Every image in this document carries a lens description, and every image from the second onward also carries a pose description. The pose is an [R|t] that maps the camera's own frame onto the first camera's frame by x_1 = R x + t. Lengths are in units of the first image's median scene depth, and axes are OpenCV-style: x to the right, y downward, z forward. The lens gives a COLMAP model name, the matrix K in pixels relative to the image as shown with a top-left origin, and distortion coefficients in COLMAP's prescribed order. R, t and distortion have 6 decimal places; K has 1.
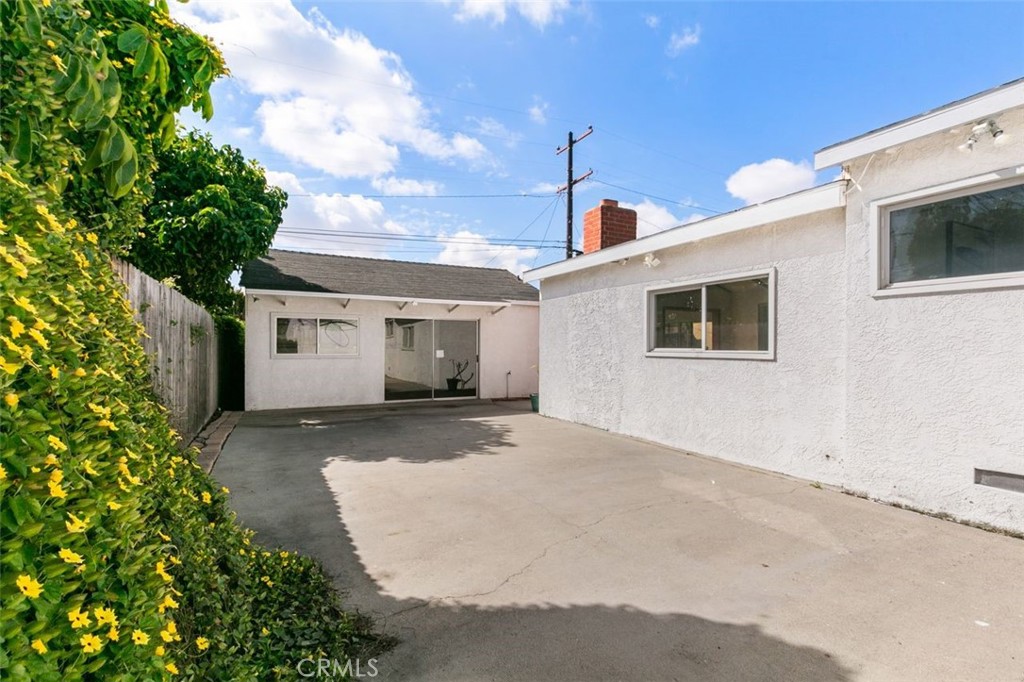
lens RADIAL K [[465.0, 0, 504.2], [0, 465.0, 342.8], [0, 0, 1]] dist [-0.001139, 0.000673]
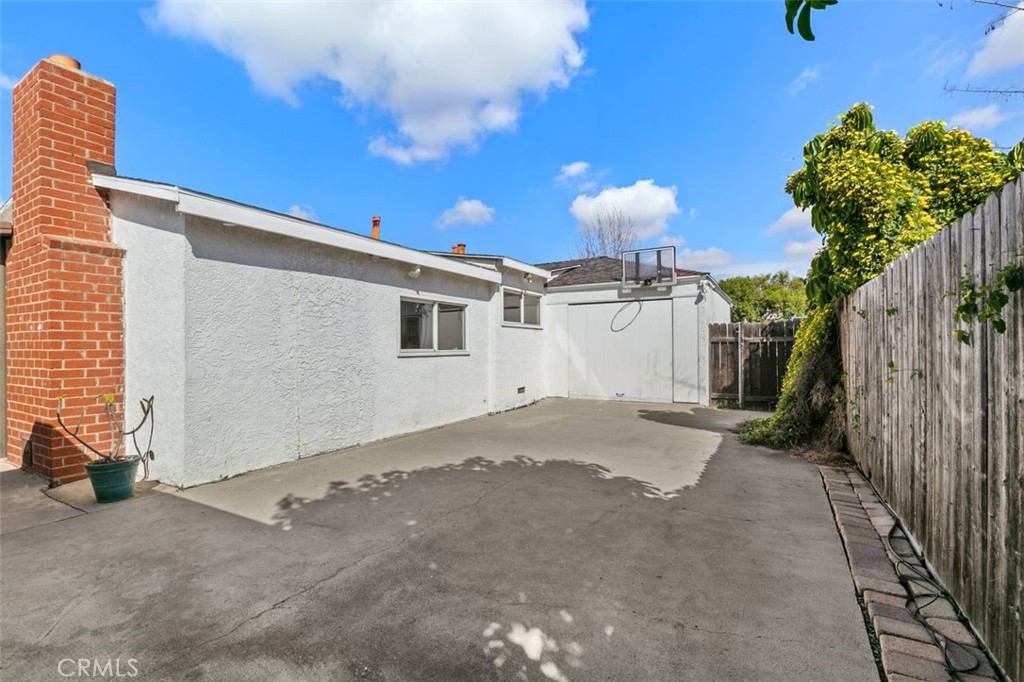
lens RADIAL K [[465.0, 0, 504.1], [0, 465.0, 348.4], [0, 0, 1]] dist [-0.001139, 0.000673]
pose [[-0.537991, 0.008803, 0.842905, -0.754457], [0.003327, 0.999960, -0.008319, 0.019775], [-0.842944, -0.001671, -0.537998, 1.426026]]
